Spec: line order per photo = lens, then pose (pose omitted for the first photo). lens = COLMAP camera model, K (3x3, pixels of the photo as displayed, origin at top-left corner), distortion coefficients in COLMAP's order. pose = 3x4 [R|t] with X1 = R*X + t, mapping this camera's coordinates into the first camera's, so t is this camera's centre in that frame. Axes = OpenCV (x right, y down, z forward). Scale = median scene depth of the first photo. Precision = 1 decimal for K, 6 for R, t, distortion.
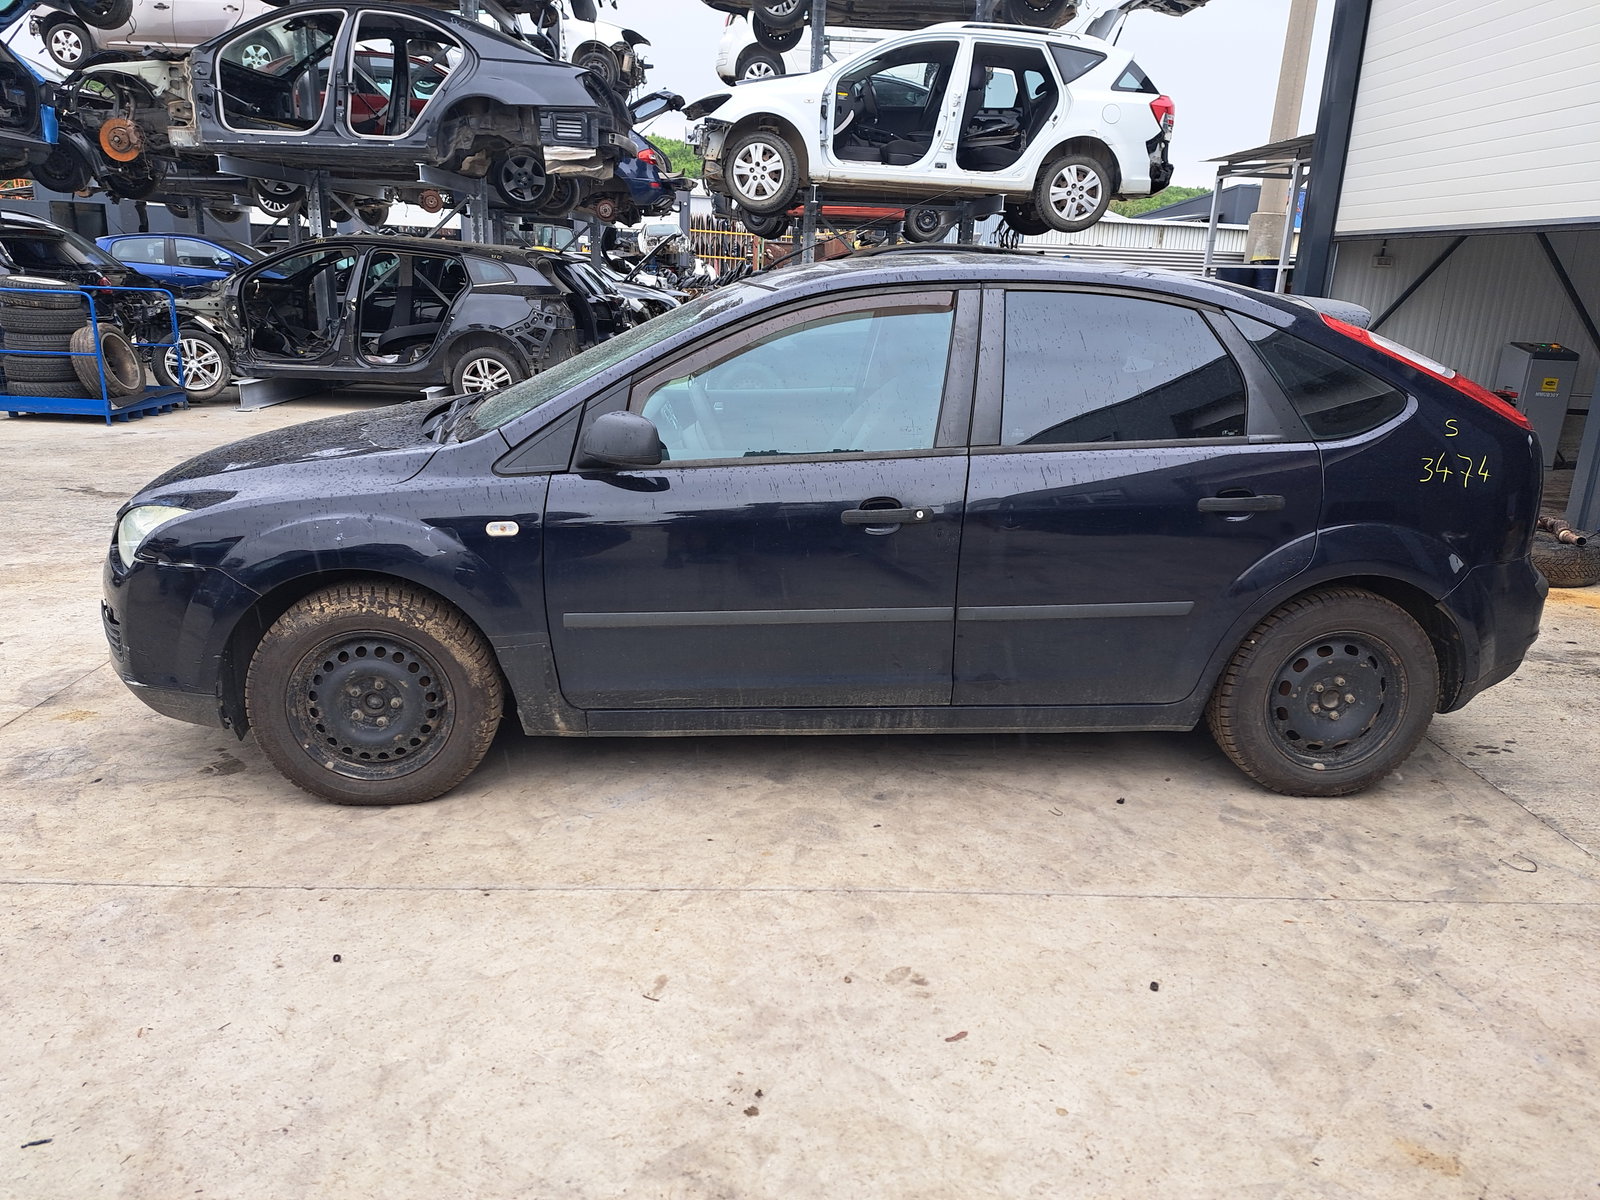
lens RADIAL K [[1206.1, 0, 807.8], [0, 1206.1, 603.3], [0, 0, 1]] dist [0.003593, -0.005259]
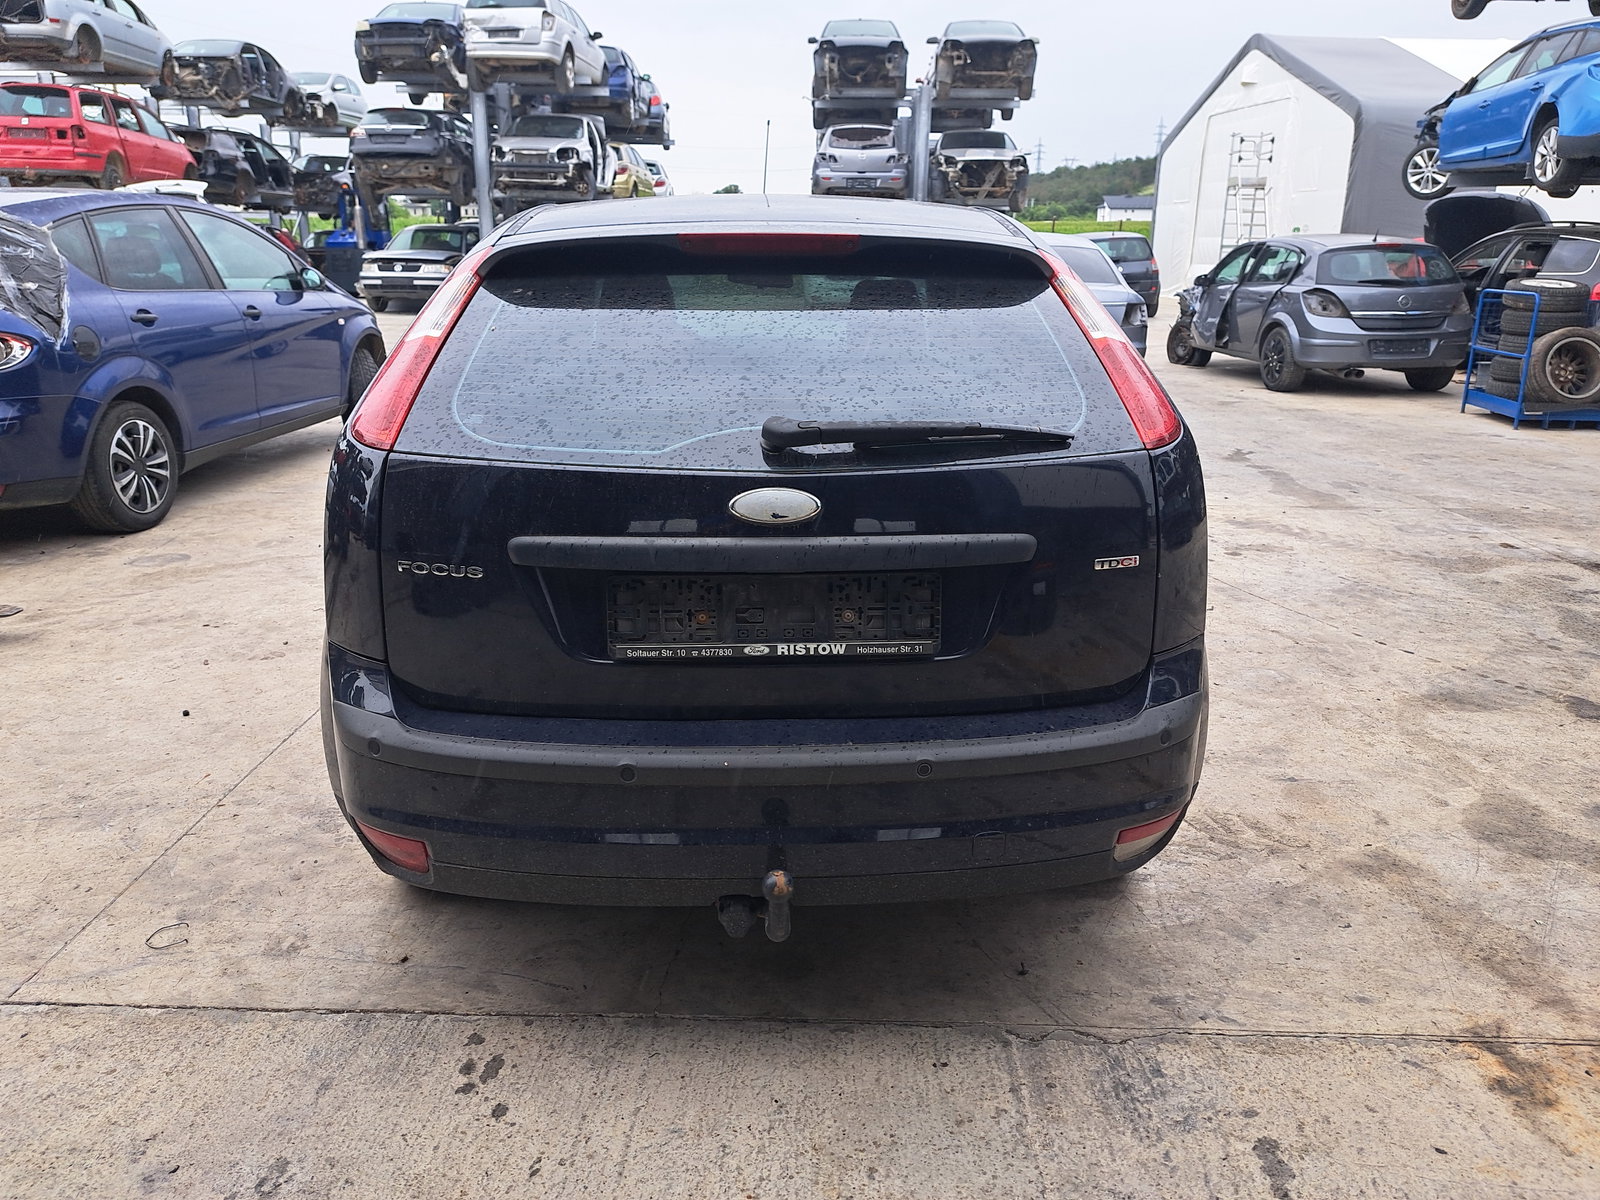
lens RADIAL K [[1206.1, 0, 807.8], [0, 1206.1, 603.3], [0, 0, 1]] dist [0.003593, -0.005259]
pose [[-0.083251, 0.250377, -0.964562, 1.335043], [-0.279199, 0.923297, 0.263763, -0.328942], [0.956618, 0.291263, -0.006961, 1.420047]]
